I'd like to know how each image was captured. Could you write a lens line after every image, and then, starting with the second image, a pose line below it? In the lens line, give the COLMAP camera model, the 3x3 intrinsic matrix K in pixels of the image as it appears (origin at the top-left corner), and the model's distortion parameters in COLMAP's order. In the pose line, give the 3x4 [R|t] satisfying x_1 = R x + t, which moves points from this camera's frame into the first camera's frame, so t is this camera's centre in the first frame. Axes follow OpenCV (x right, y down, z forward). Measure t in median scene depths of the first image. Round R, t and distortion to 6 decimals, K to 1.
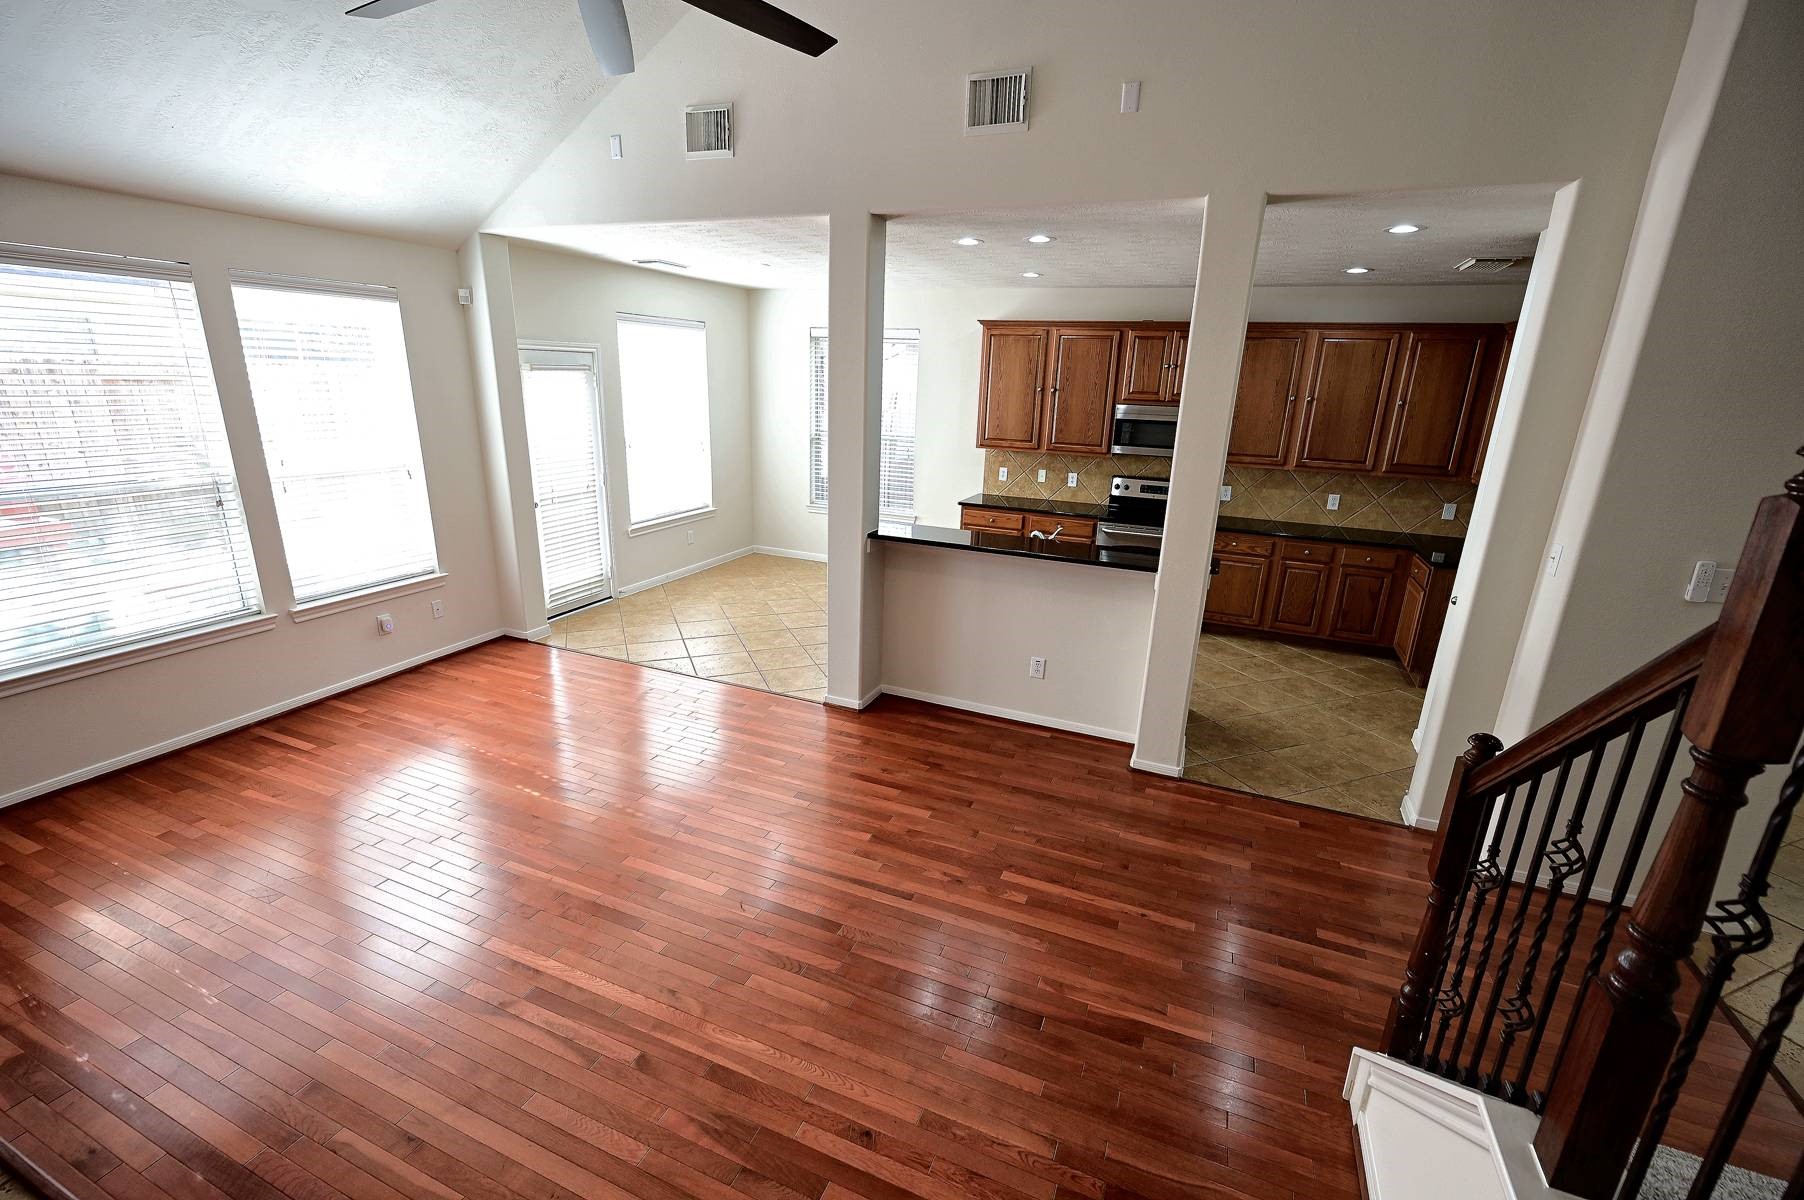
lens RADIAL K [[764.0, 0, 903.6], [0, 764.0, 604.9], [0, 0, 1]] dist [0.000550, 0.000033]
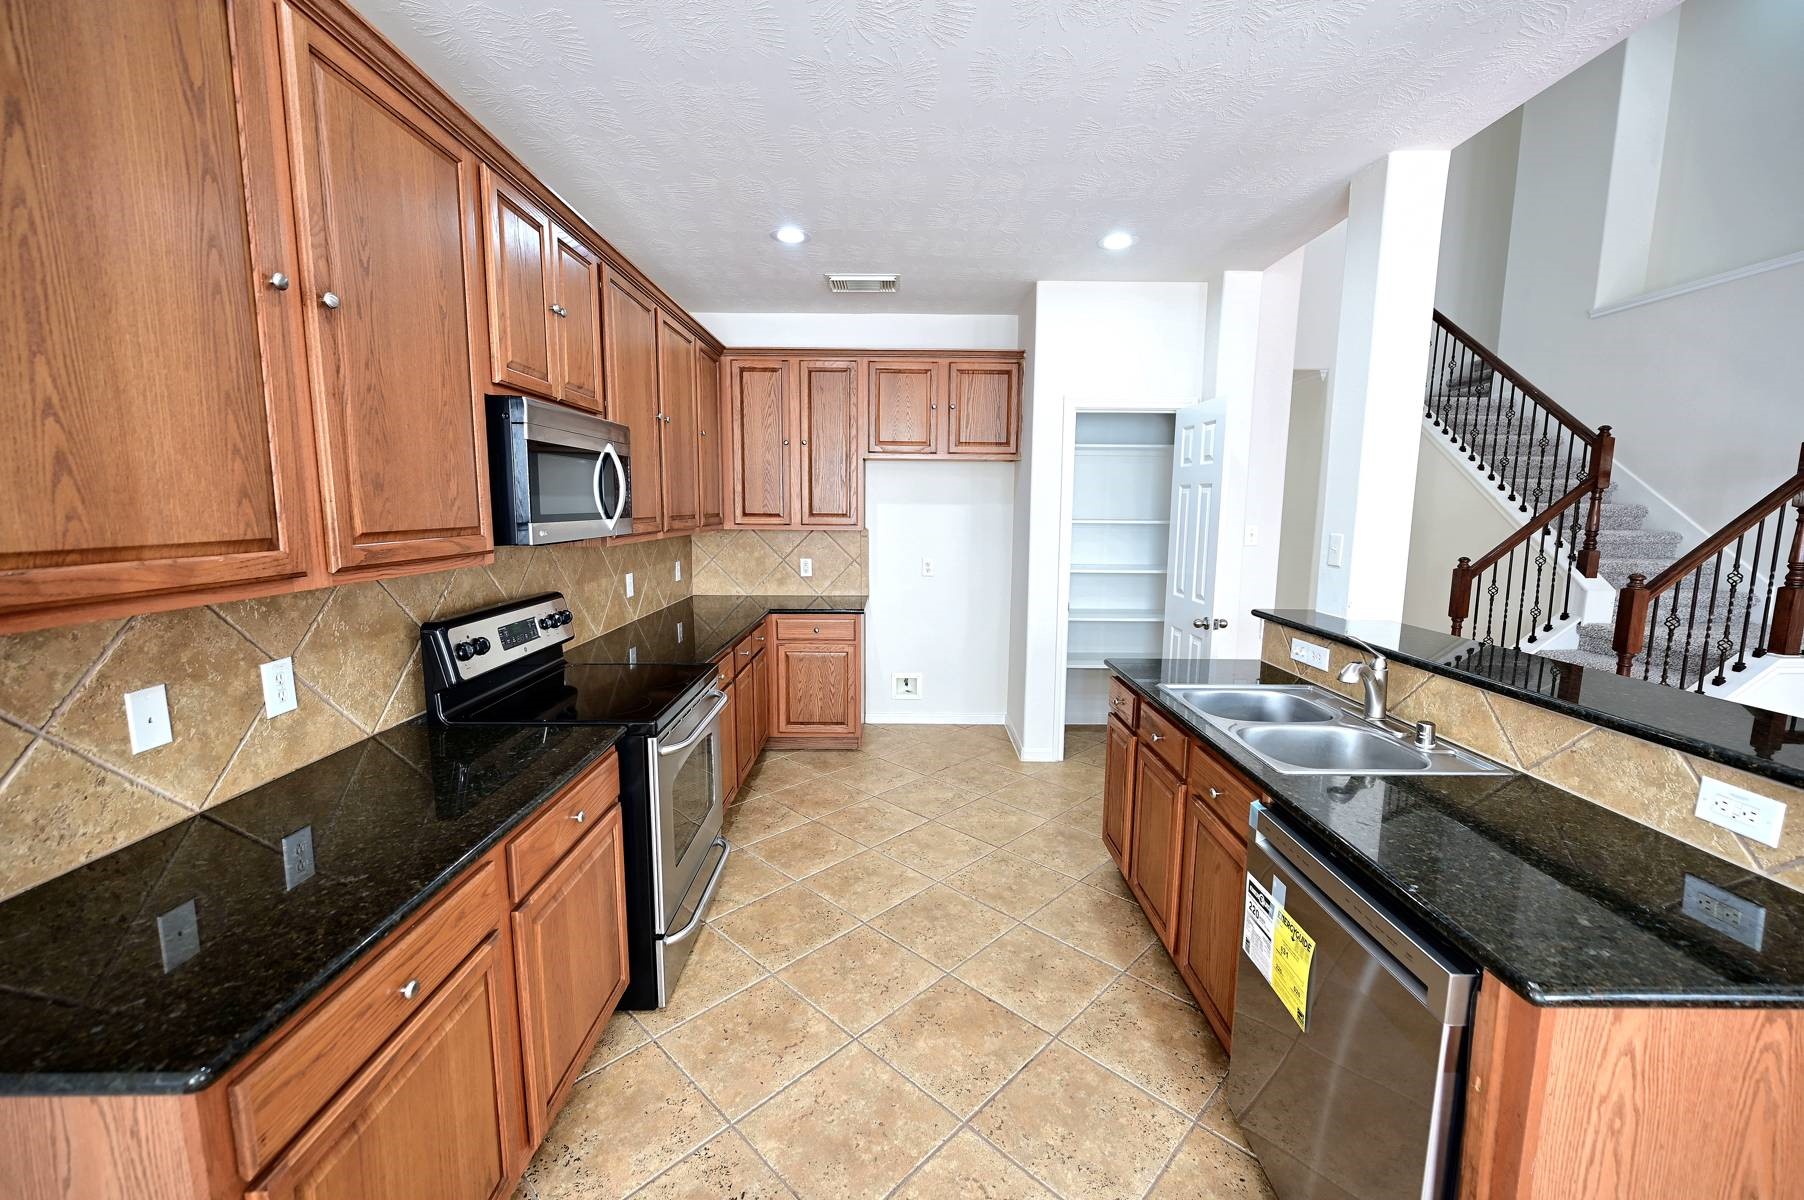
lens RADIAL K [[716.6, 0, 905.4], [0, 716.6, 598.6], [0, 0, 1]] dist [0.000371, 0.000005]
pose [[-0.391515, -0.156128, 0.906830, -0.077015], [0.246472, 0.931696, 0.266821, -0.242423], [-0.886548, 0.327973, -0.326292, 1.062537]]
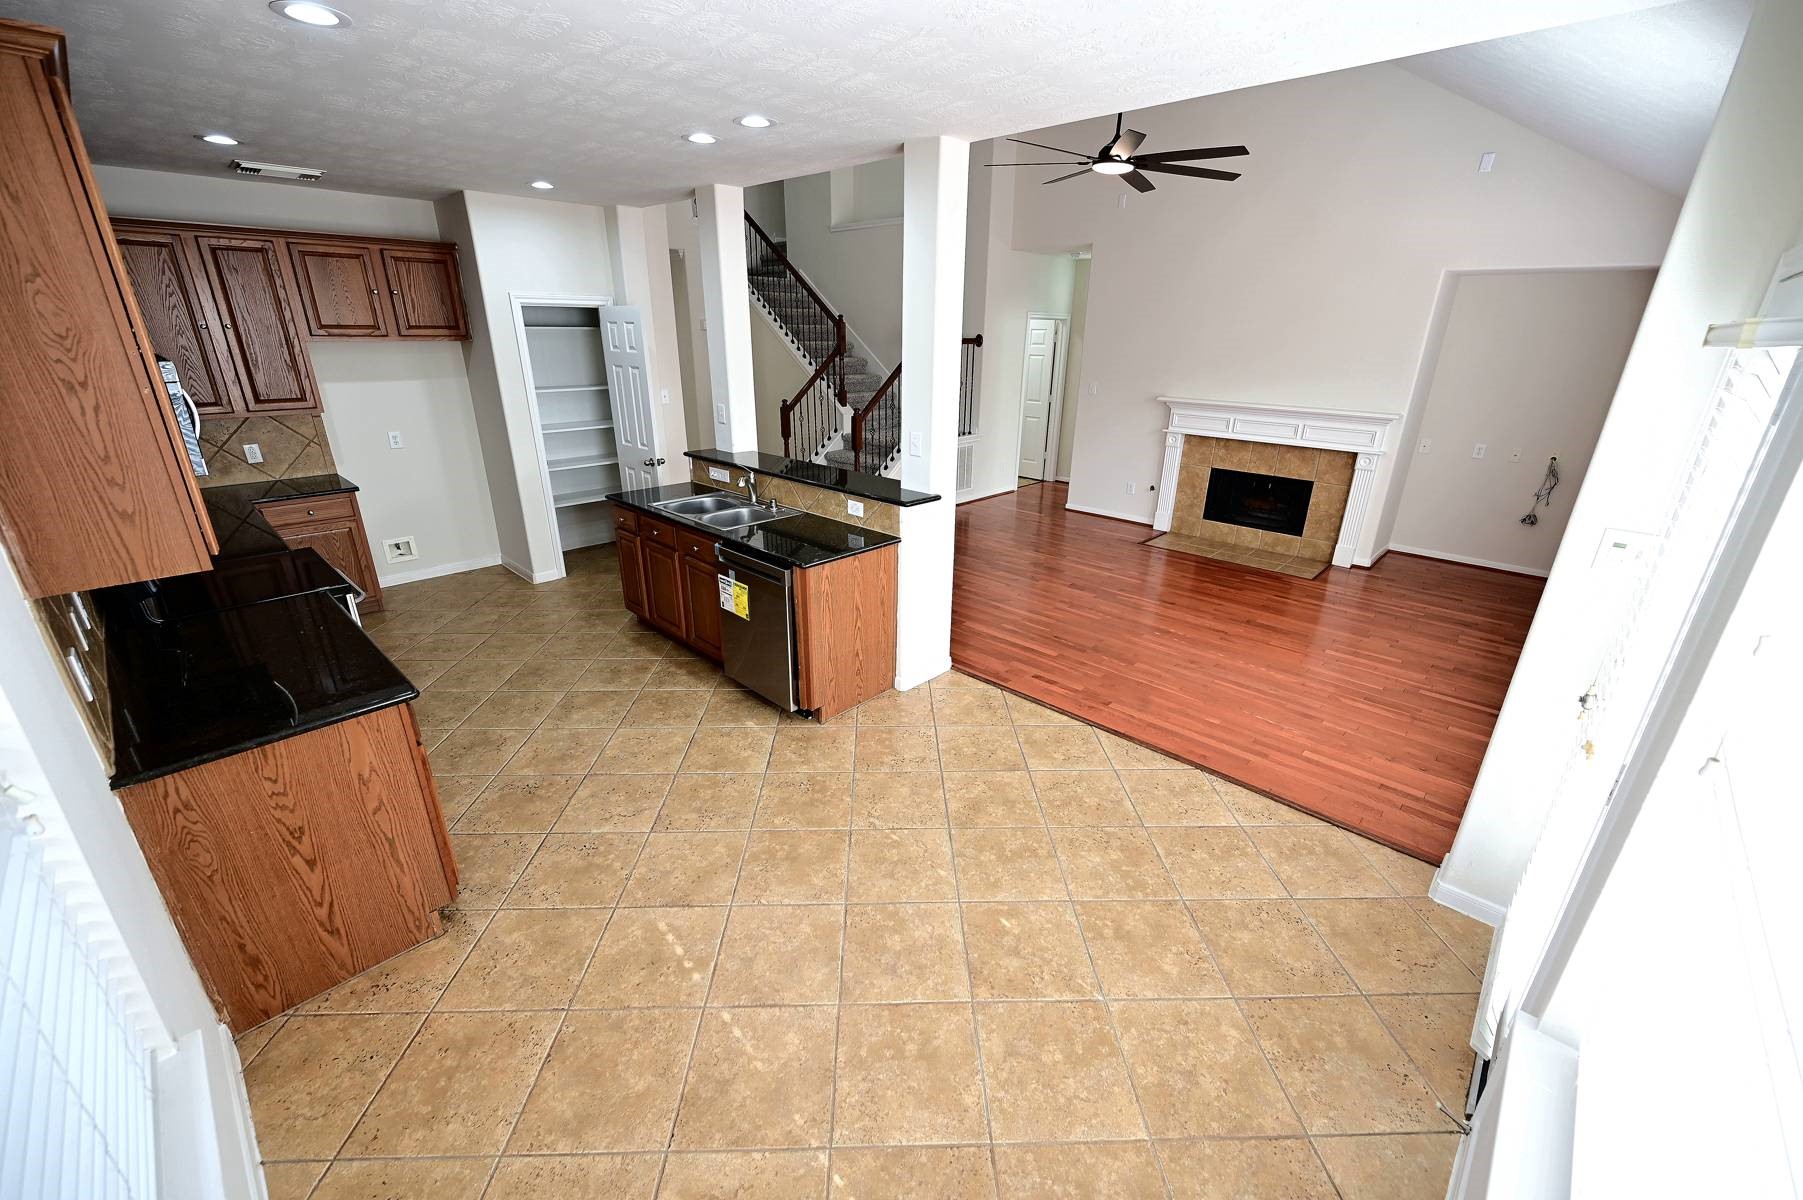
lens RADIAL K [[716.2, 0, 904.9], [0, 716.2, 598.6], [0, 0, 1]] dist [0.000371, 0.000005]
pose [[-0.935241, -0.166098, 0.312628, -0.256727], [0.060072, 0.795831, 0.602532, -0.398559], [-0.348879, 0.582292, -0.734316, 1.317405]]
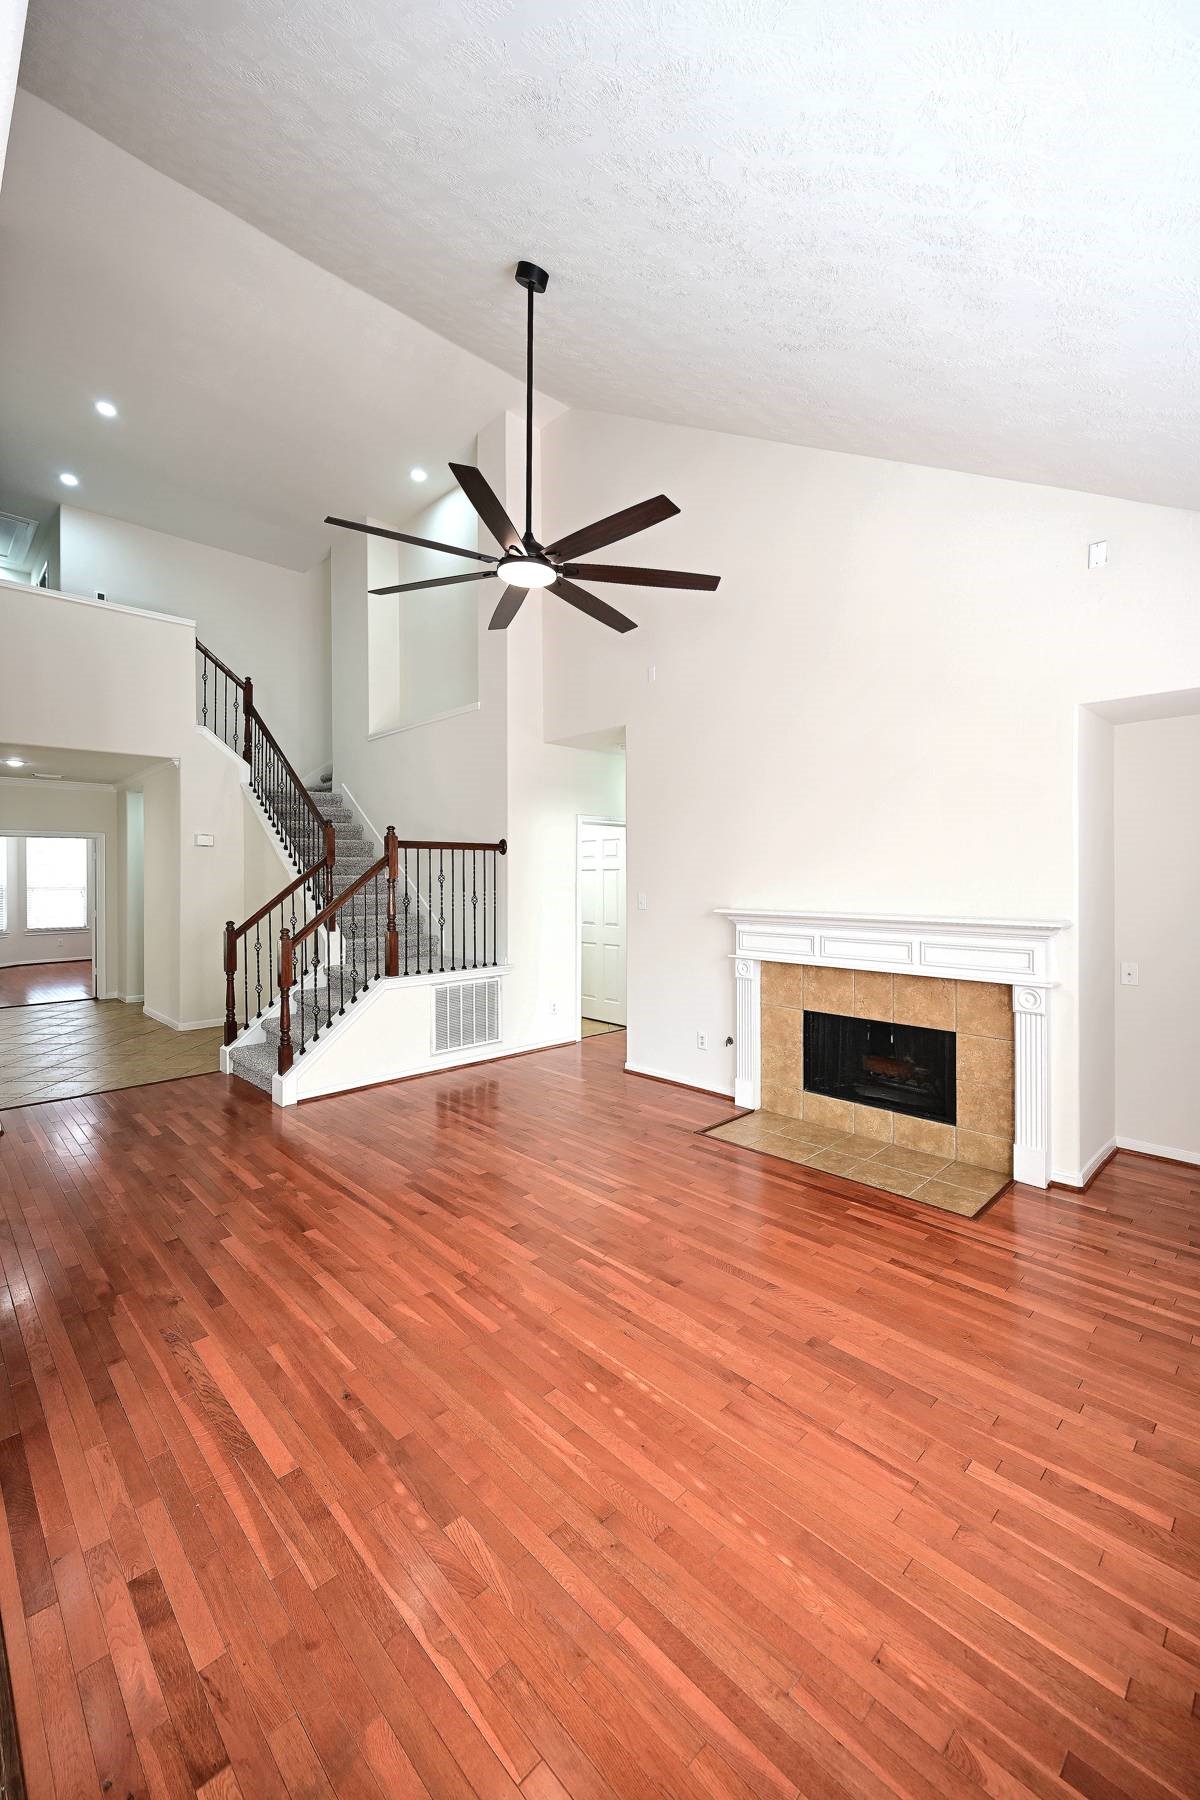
lens RADIAL K [[726.9, 0, 577.3], [0, 726.9, 869.4], [0, 0, 1]] dist [-0.001364, -0.000369]
pose [[-0.912138, -0.025944, 0.409061, -0.418892], [0.093628, 0.958421, 0.269561, -0.207512], [-0.399046, 0.284176, -0.871784, 0.885038]]
